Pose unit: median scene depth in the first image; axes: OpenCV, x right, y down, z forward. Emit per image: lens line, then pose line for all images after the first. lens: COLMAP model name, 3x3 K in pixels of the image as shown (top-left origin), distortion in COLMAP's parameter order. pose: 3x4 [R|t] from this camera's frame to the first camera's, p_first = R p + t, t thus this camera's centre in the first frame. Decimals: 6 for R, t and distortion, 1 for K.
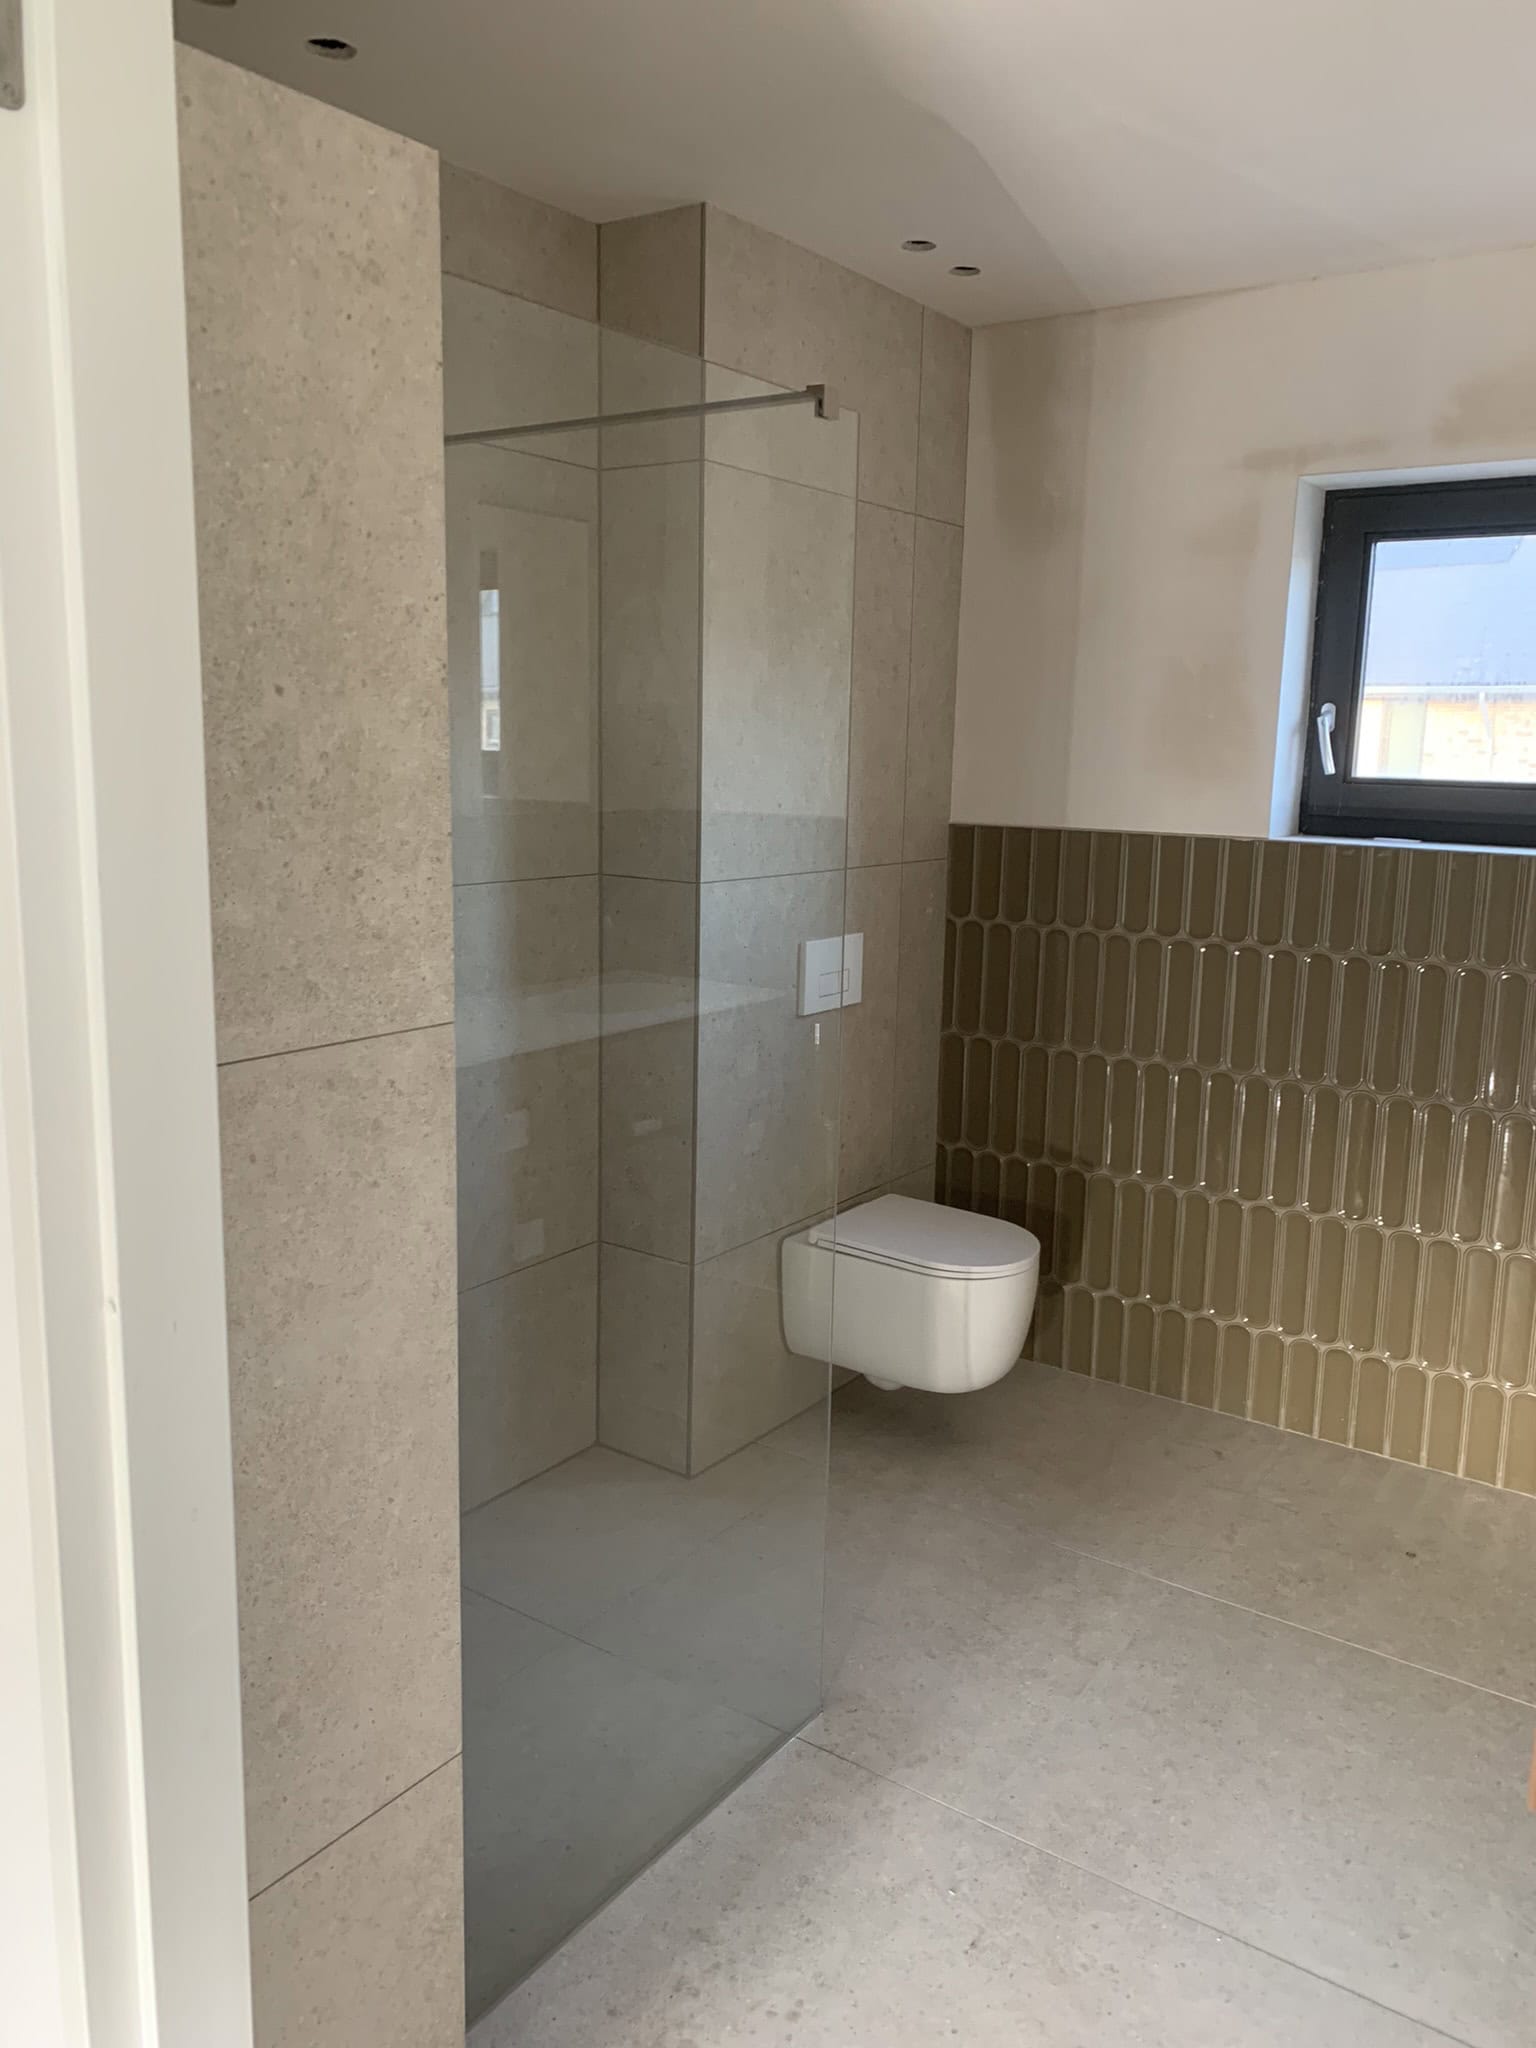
lens RADIAL K [[1569.2, 0, 779.5], [0, 1569.2, 1013.3], [0, 0, 1]] dist [0.001874, -0.008270]
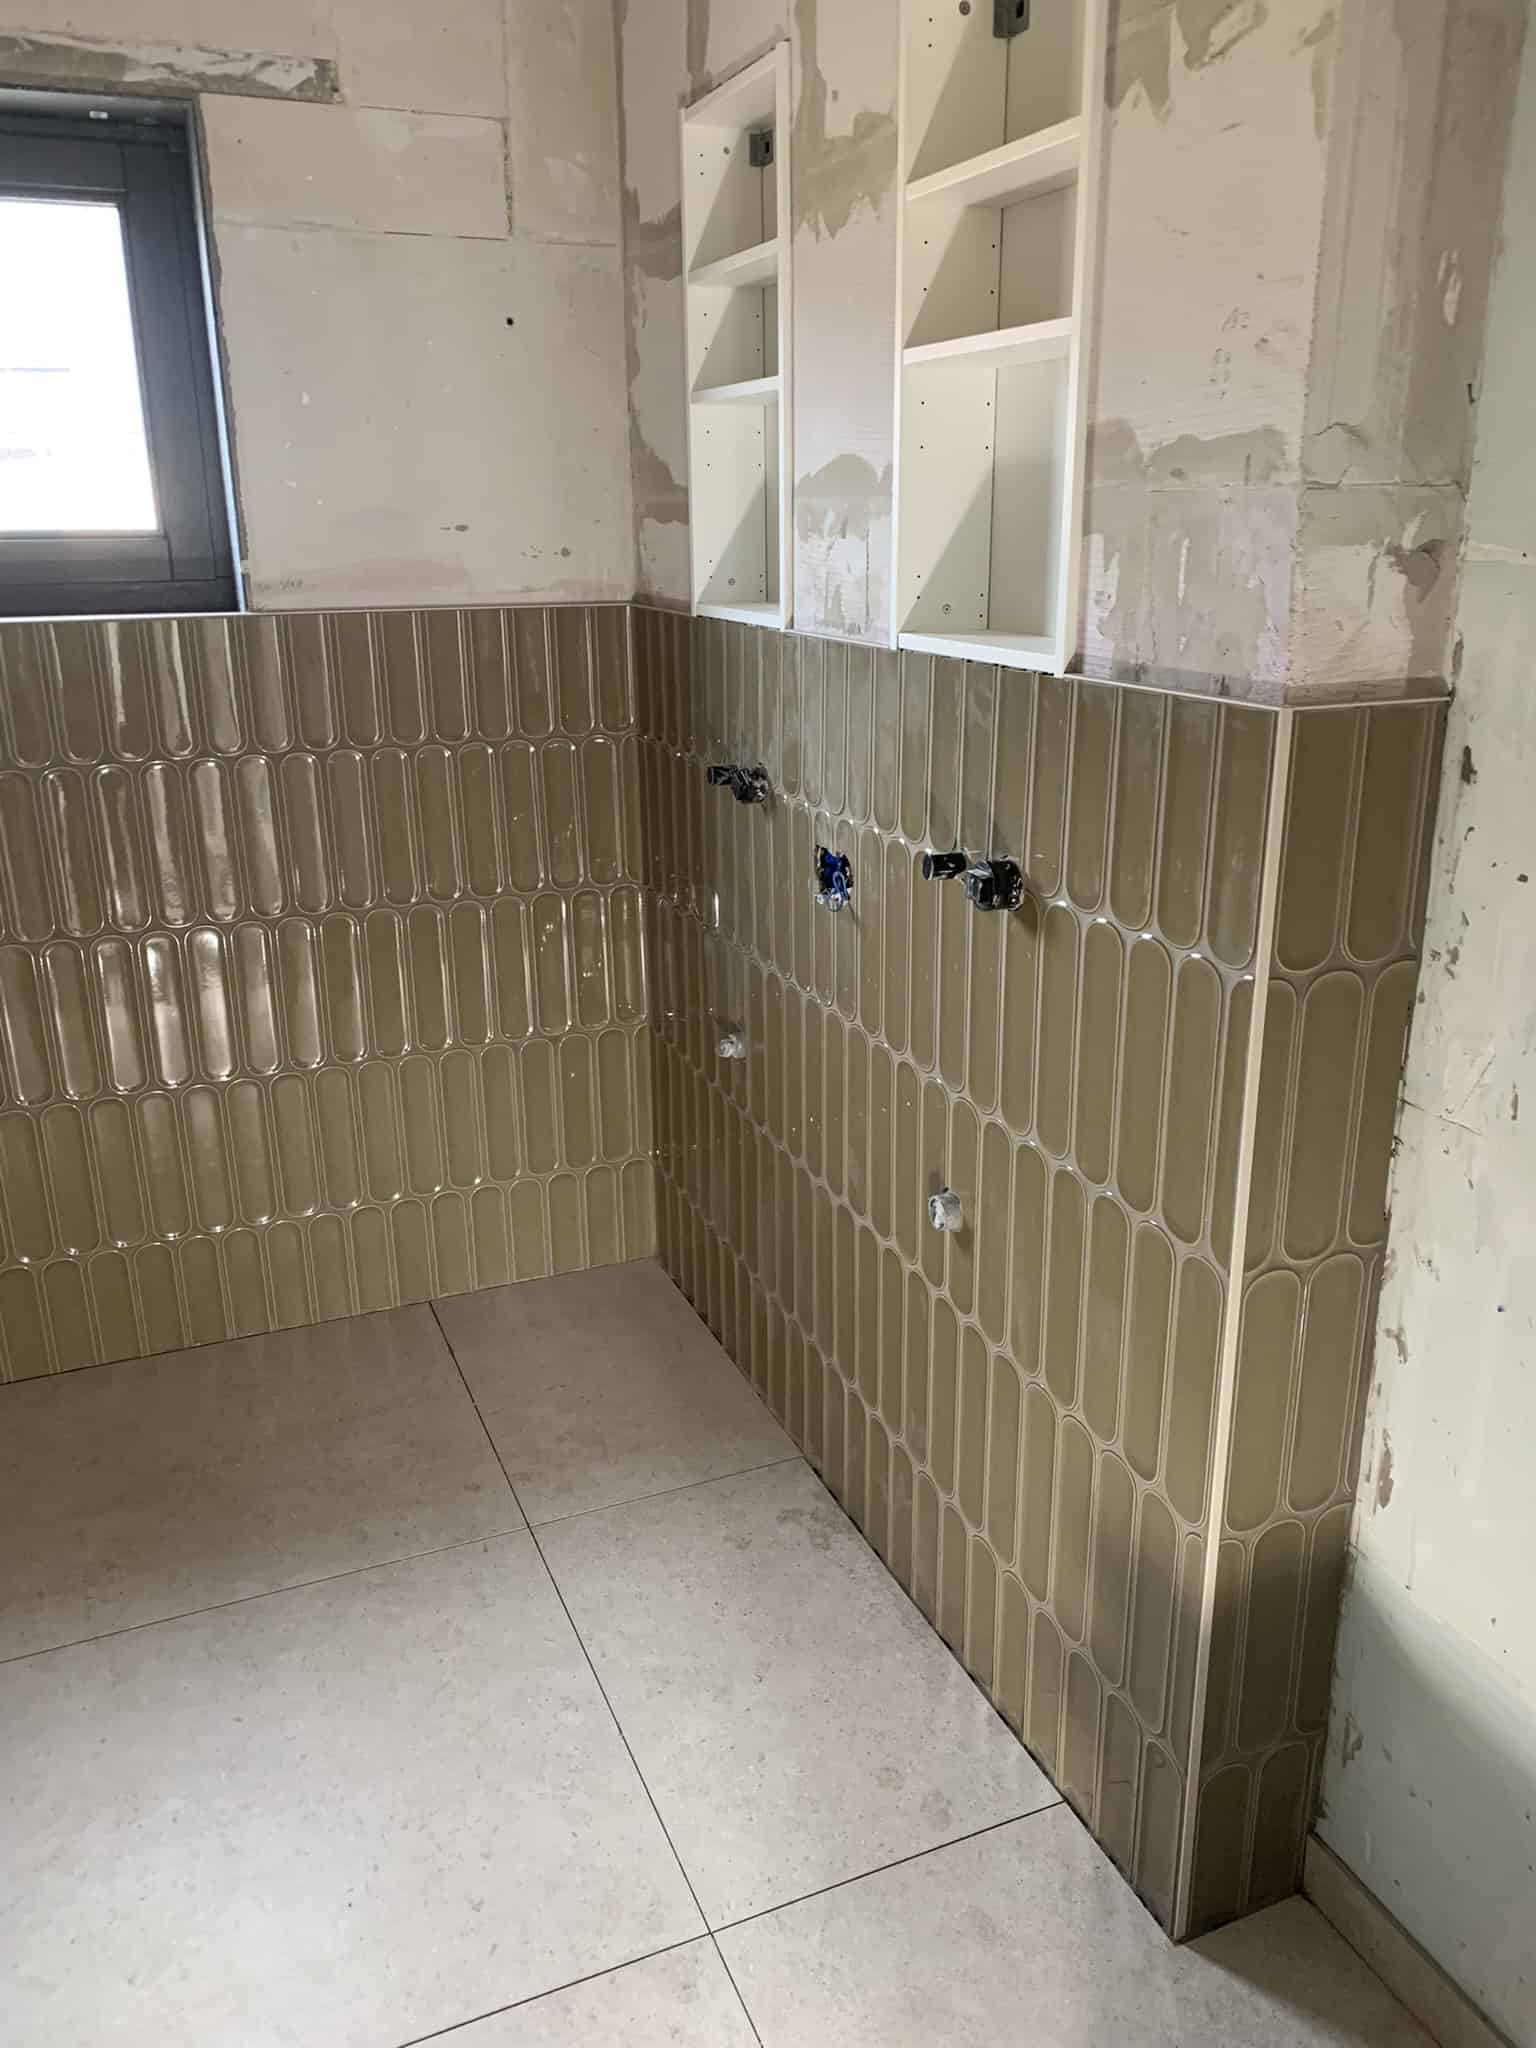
lens RADIAL K [[1569.2, 0, 779.5], [0, 1569.2, 1013.3], [0, 0, 1]] dist [0.001874, -0.008270]
pose [[0.519127, -0.288441, 0.804555, -0.042055], [0.168837, 0.957392, 0.234295, -0.033556], [-0.837855, 0.014210, 0.545708, 0.247976]]
